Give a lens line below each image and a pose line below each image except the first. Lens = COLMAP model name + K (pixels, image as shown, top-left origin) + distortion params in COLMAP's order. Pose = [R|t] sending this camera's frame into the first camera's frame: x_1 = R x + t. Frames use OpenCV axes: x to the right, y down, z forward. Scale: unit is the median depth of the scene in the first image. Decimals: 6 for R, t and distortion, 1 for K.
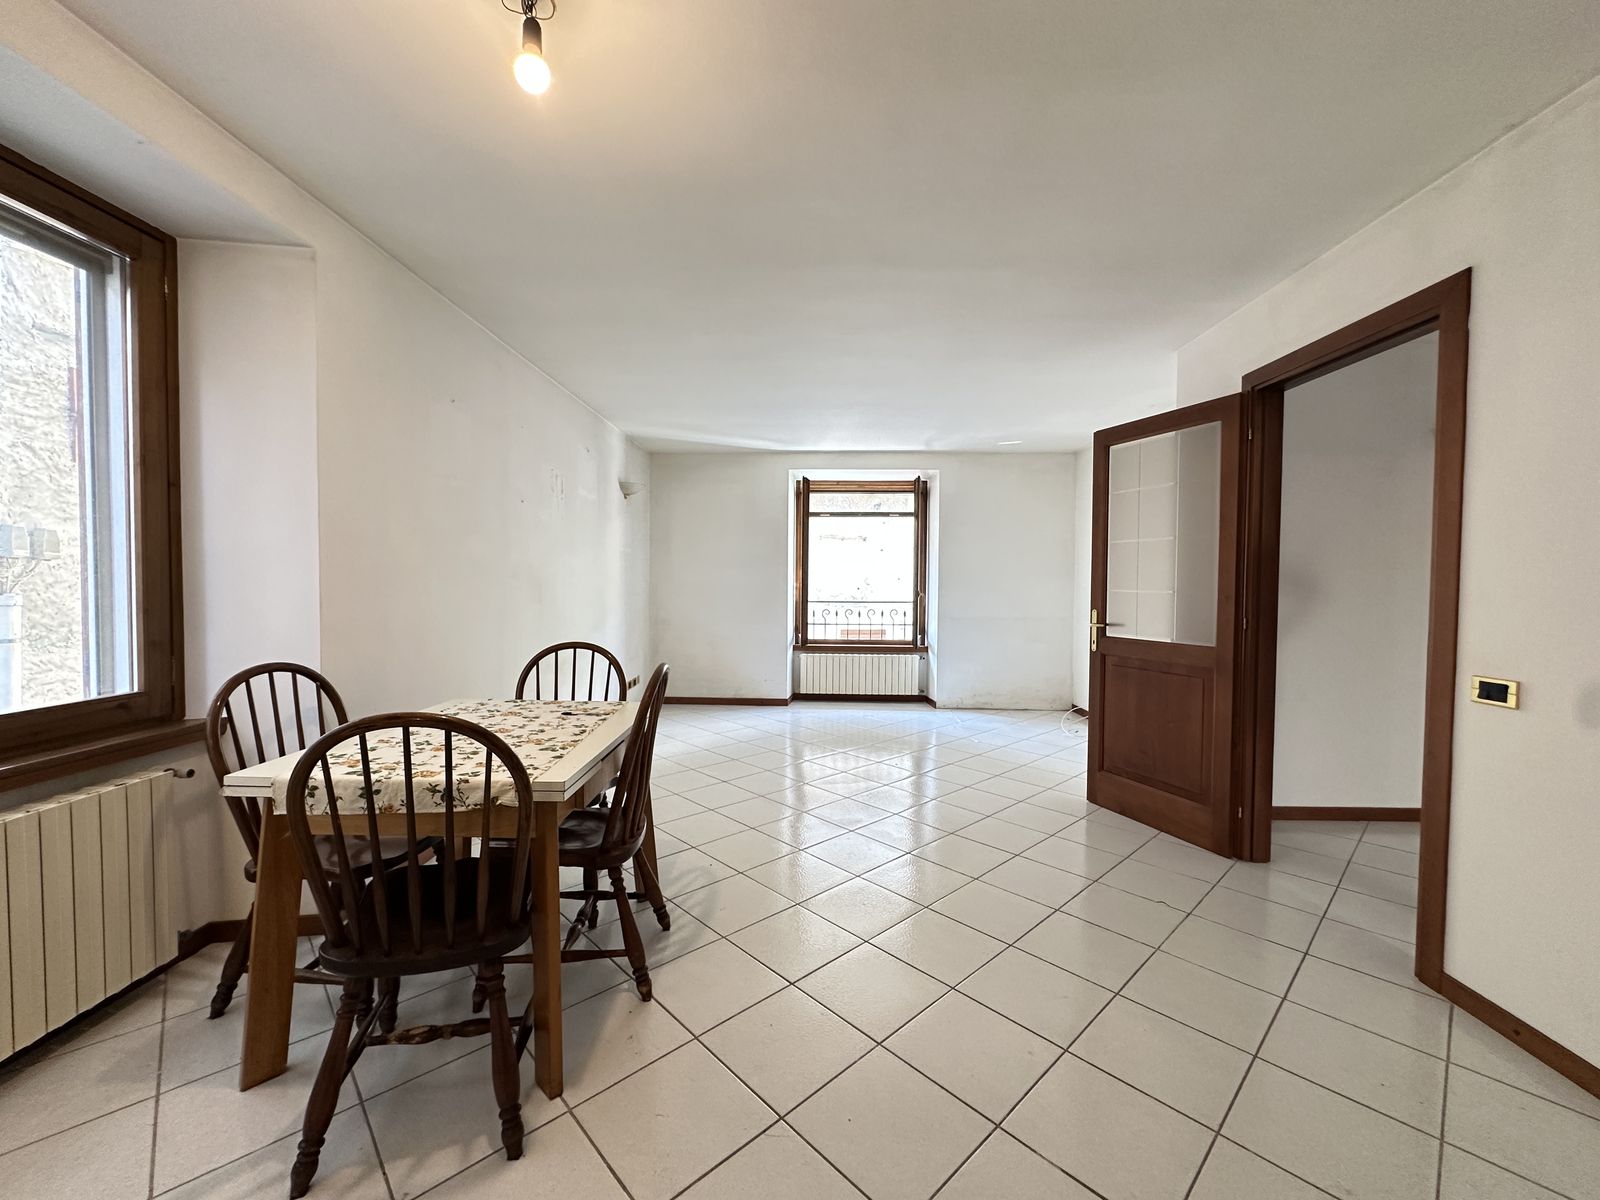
lens RADIAL K [[643.6, 0, 772.1], [0, 643.6, 601.1], [0, 0, 1]] dist [-0.000218, -0.000137]
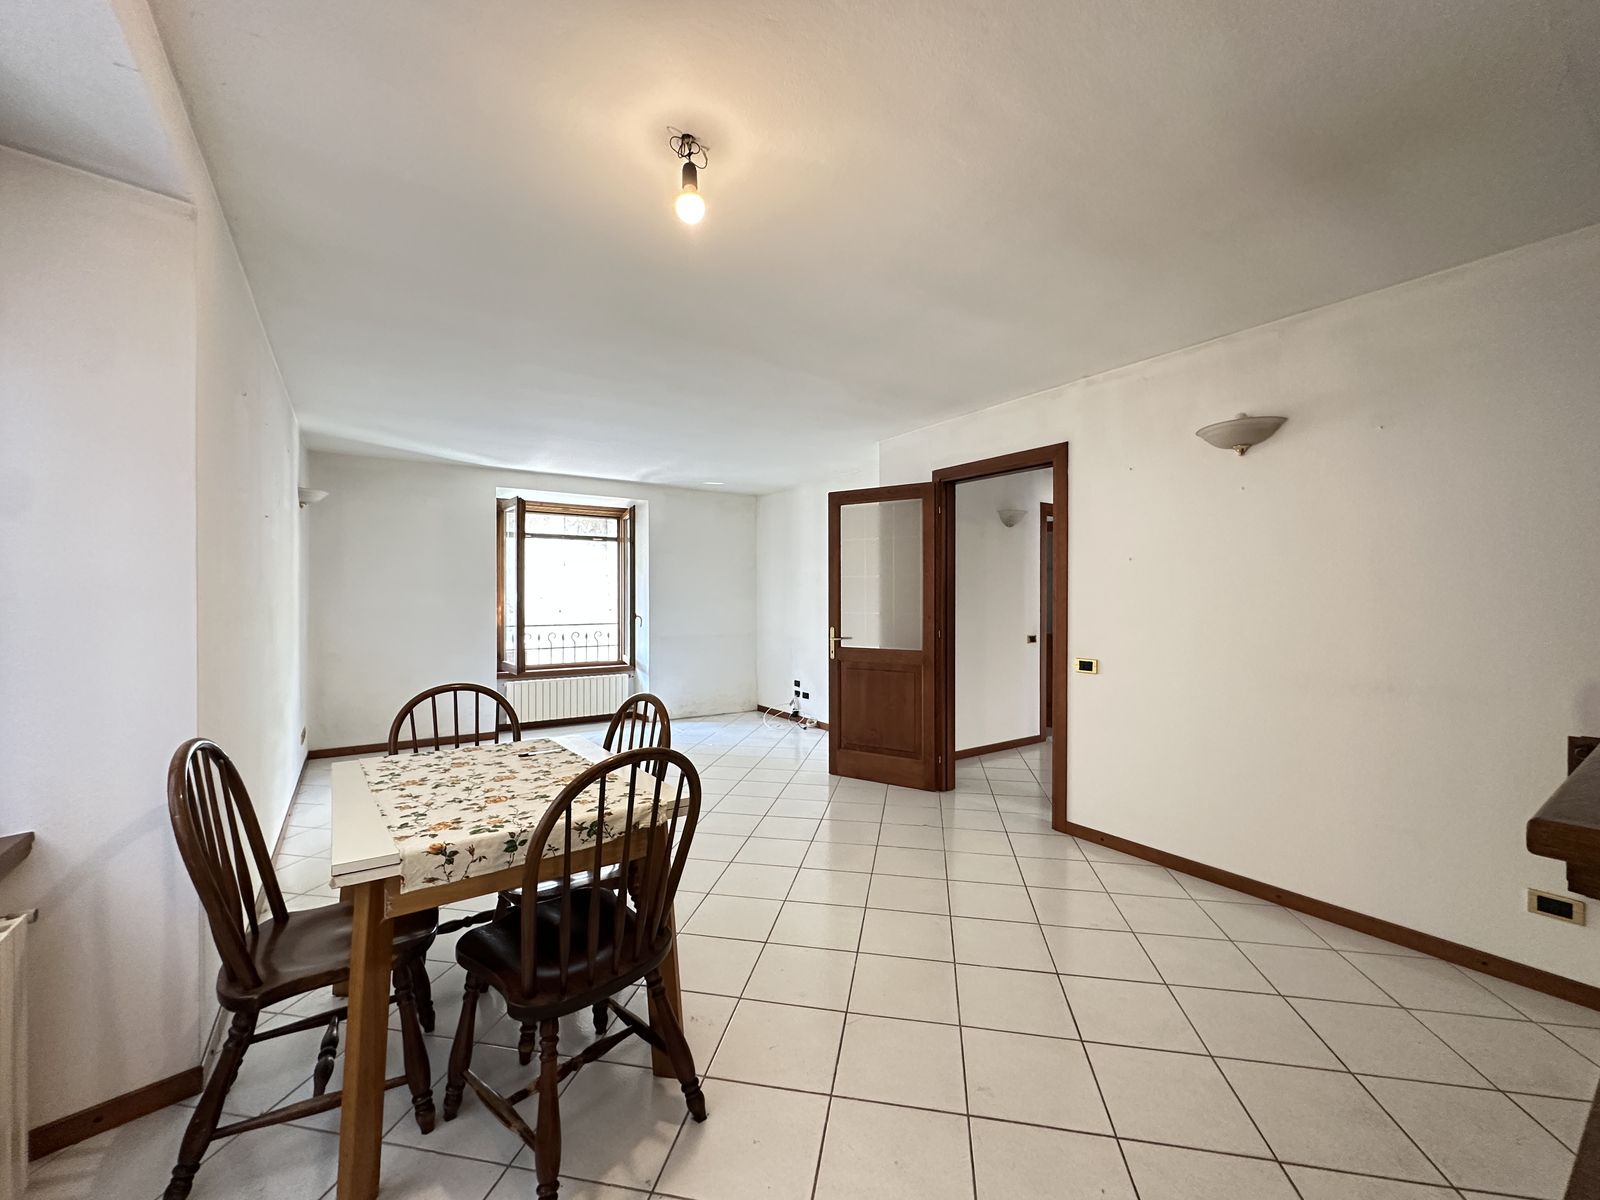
lens RADIAL K [[653.0, 0, 781.6], [0, 653.0, 602.2], [0, 0, 1]] dist [-0.001599, -0.000179]
pose [[0.813907, -0.012478, 0.580861, -0.444826], [0.025441, 0.999576, -0.014175, -0.026785], [-0.580438, 0.026315, 0.813879, -0.036066]]
